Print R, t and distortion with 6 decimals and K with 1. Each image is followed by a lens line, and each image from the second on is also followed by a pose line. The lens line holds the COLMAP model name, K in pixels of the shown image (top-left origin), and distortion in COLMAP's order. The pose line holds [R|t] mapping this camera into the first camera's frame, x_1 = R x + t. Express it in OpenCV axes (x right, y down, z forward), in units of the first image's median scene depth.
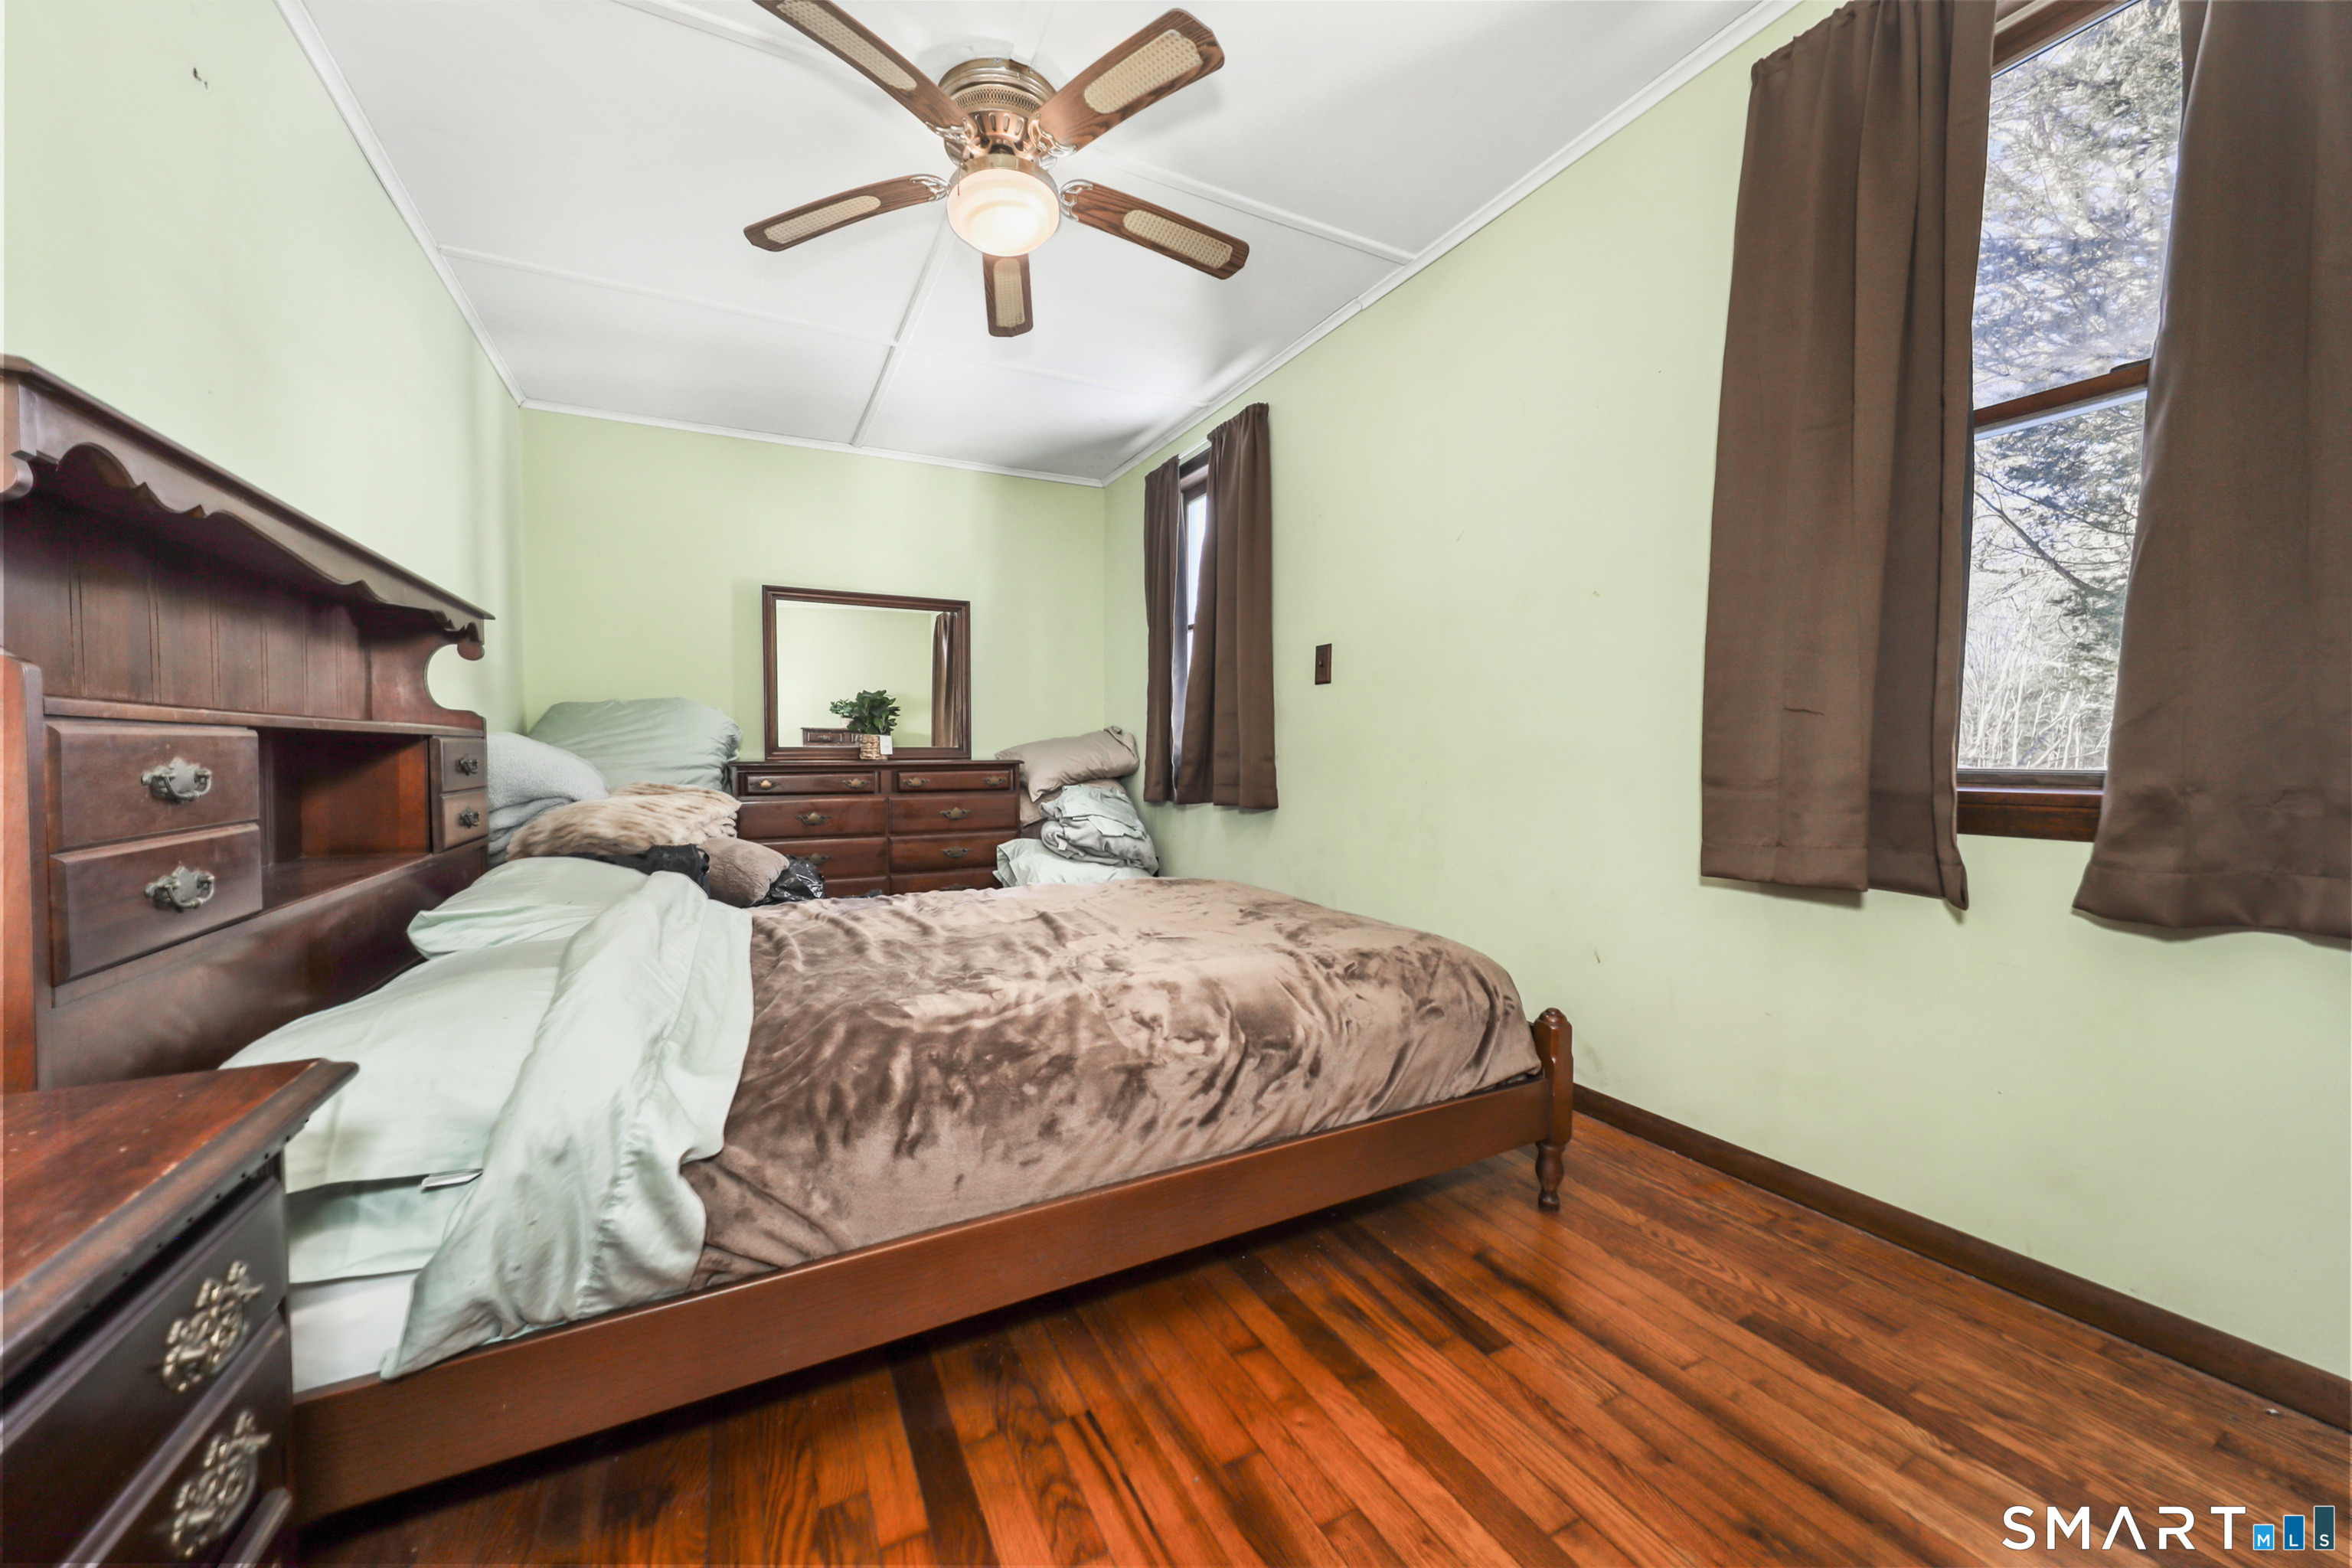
lens RADIAL K [[857.6, 0, 1173.9], [0, 857.6, 765.3], [0, 0, 1]] dist [-0.000004, -0.000023]
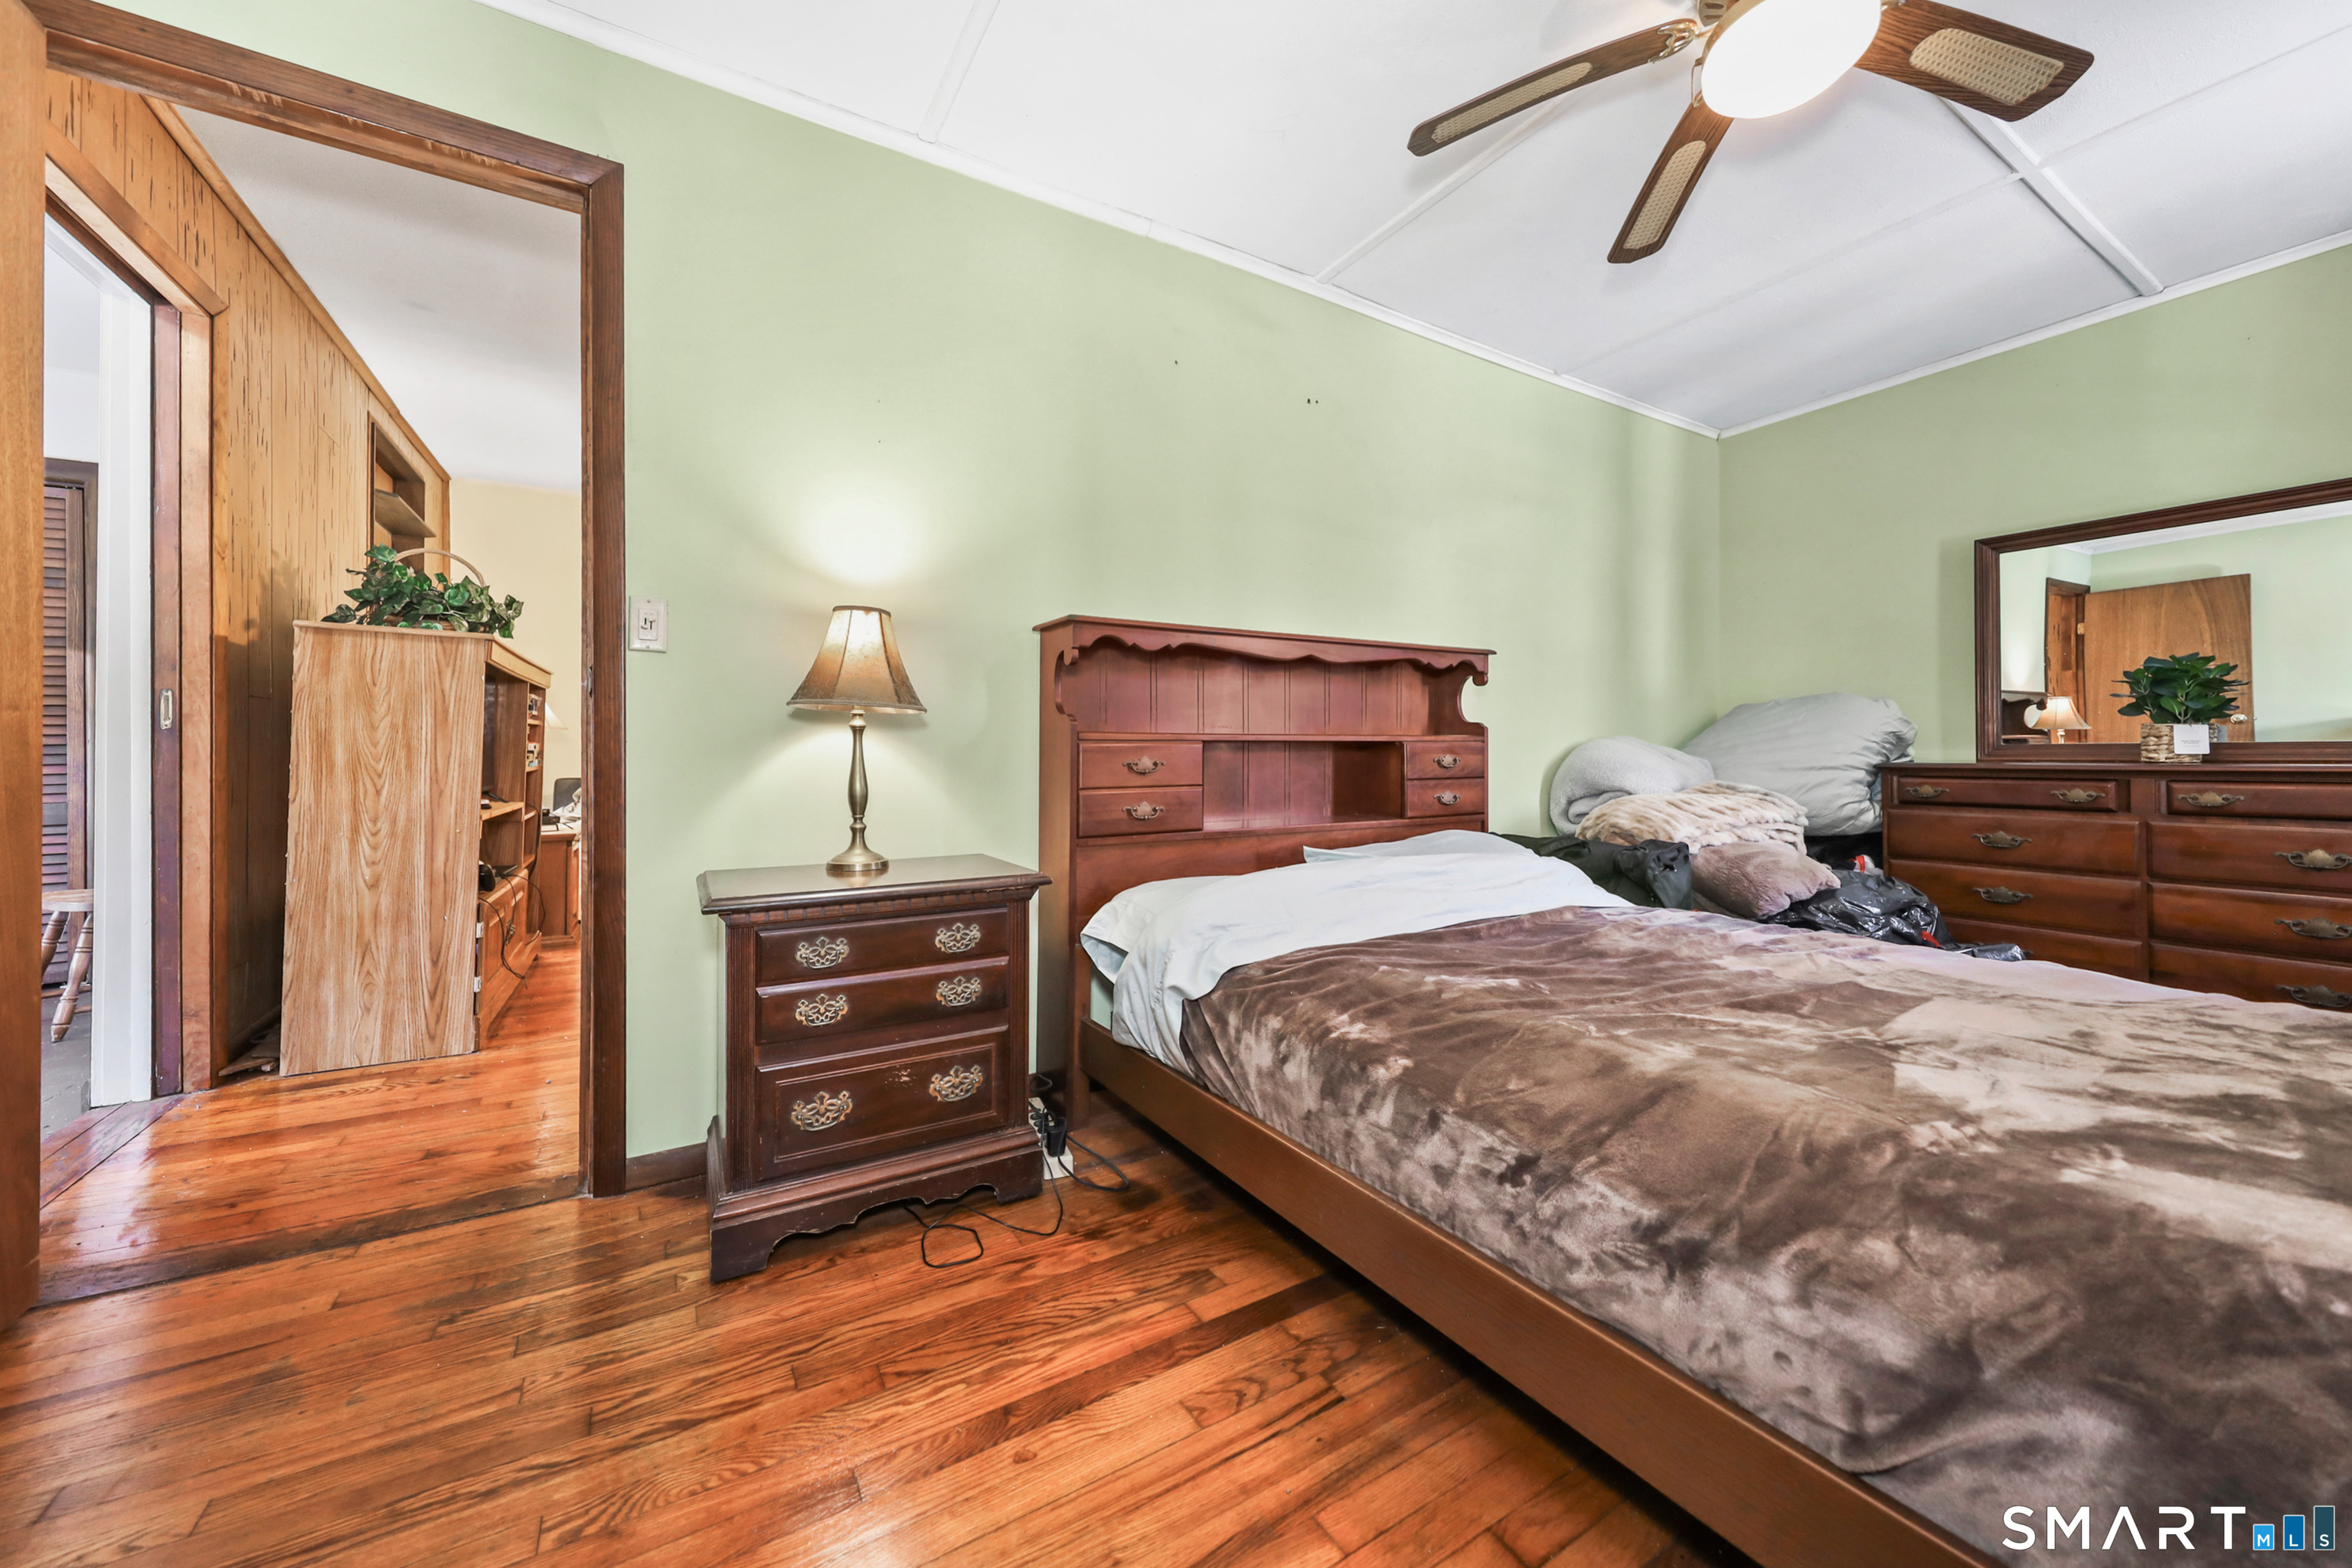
lens RADIAL K [[861.8, 0, 1175.2], [0, 861.8, 753.0], [0, 0, 1]] dist [0.001655, 0.000129]
pose [[0.063651, 0.006102, -0.997954, 0.424897], [-0.010642, 0.999929, 0.005435, -0.014844], [0.997915, 0.010274, 0.063712, 0.330824]]
